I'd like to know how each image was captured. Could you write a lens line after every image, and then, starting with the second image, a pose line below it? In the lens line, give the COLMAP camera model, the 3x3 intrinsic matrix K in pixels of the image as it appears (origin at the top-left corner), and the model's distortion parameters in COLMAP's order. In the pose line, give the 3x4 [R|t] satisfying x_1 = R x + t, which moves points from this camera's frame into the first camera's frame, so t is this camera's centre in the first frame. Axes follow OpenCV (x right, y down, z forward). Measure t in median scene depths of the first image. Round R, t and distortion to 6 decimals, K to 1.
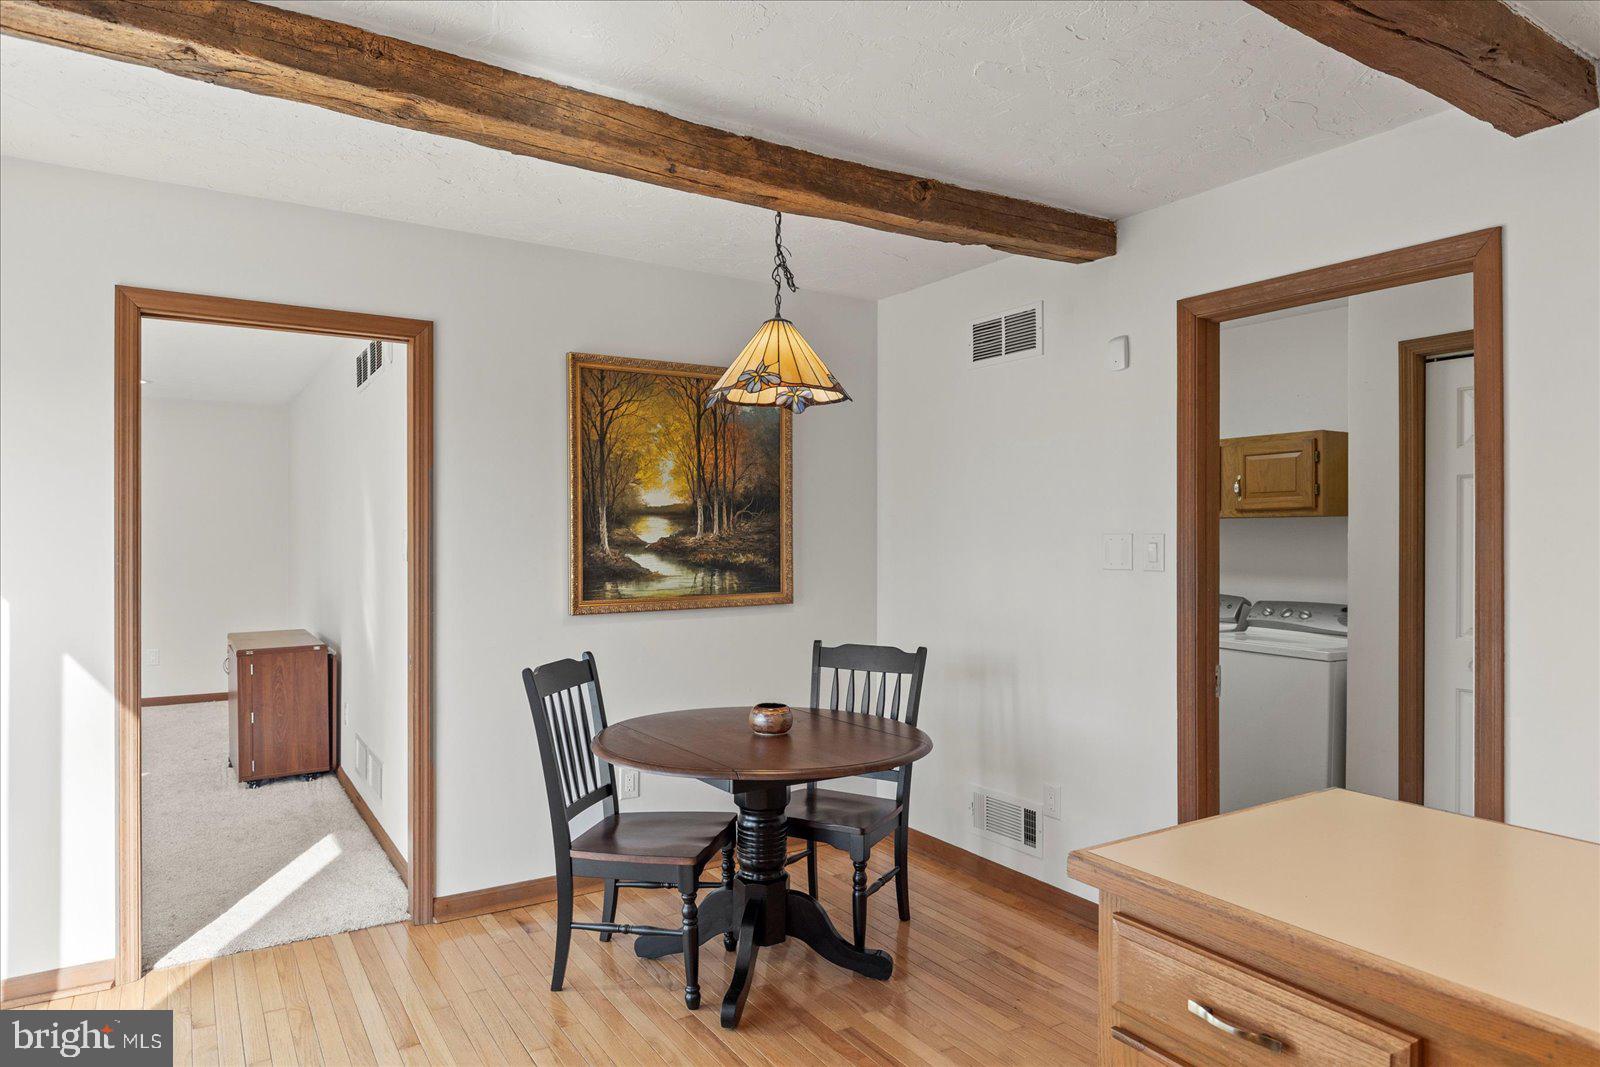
lens RADIAL K [[972.2, 0, 801.3], [0, 972.2, 539.6], [0, 0, 1]] dist [-0.001612, -0.000419]
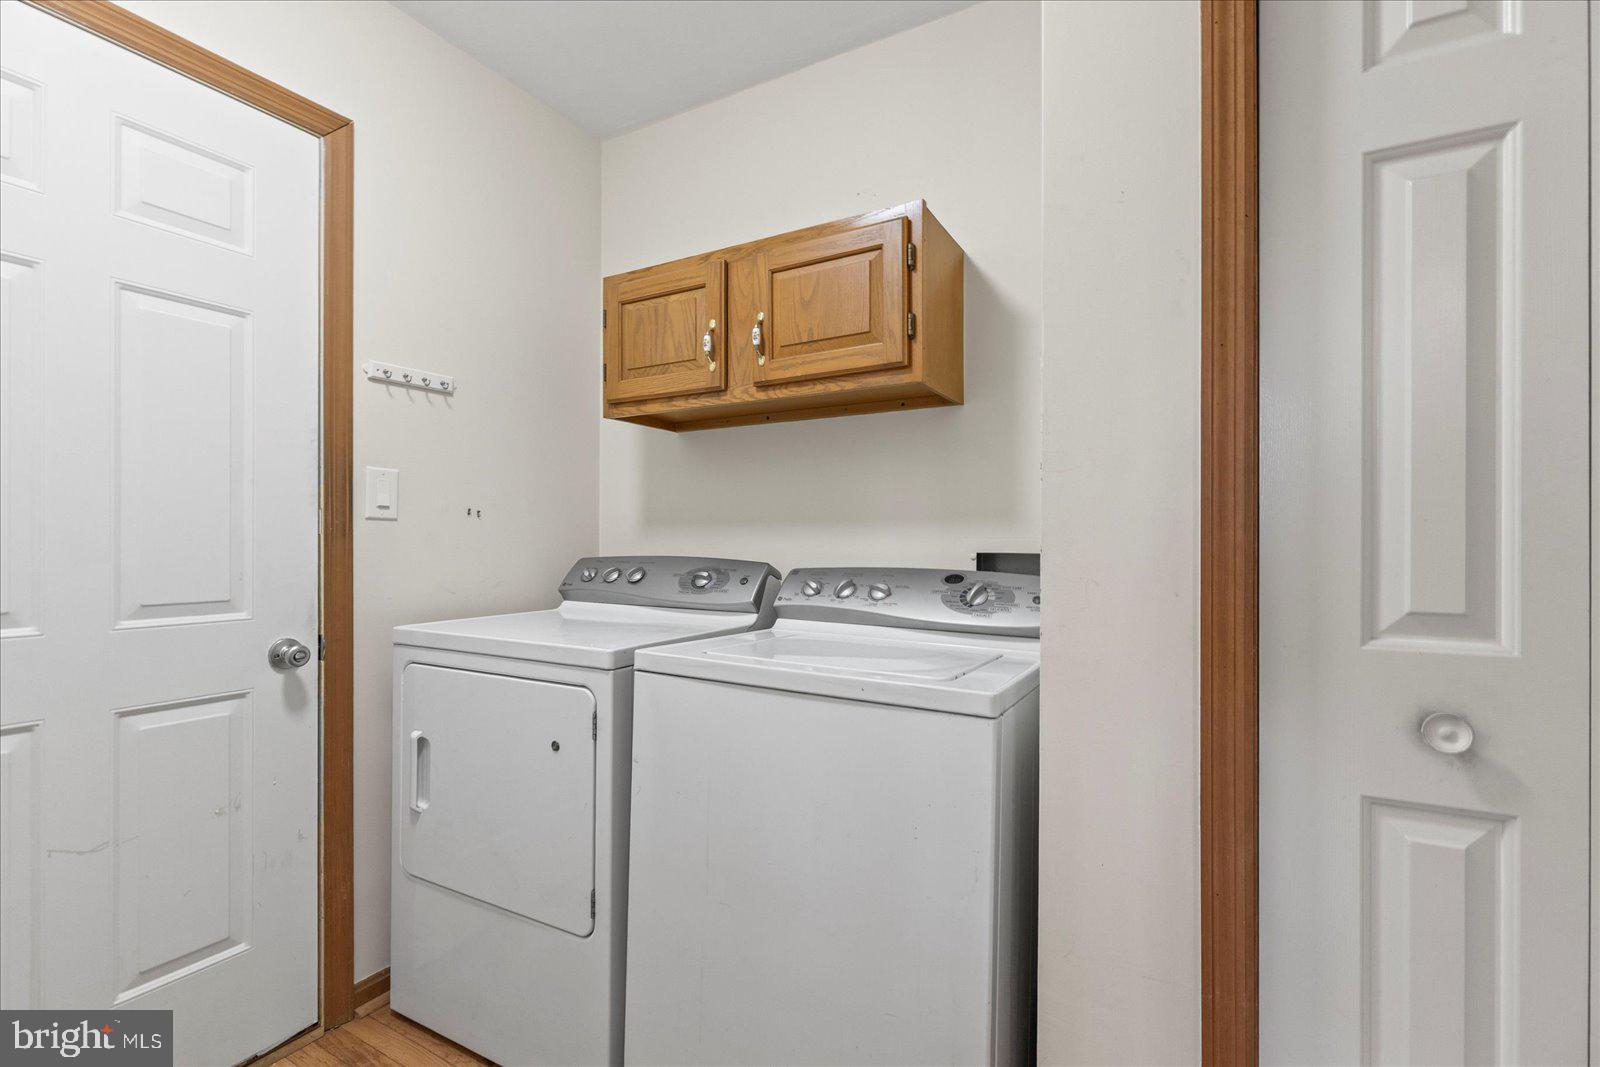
lens RADIAL K [[728.8, 0, 794.8], [0, 728.8, 540.9], [0, 0, 1]] dist [0.015401, -0.000197]
pose [[0.885139, 0.005861, 0.465291, 0.296378], [0.002998, 0.999828, -0.018297, 0.056961], [-0.465318, 0.017590, 0.884969, 0.671438]]
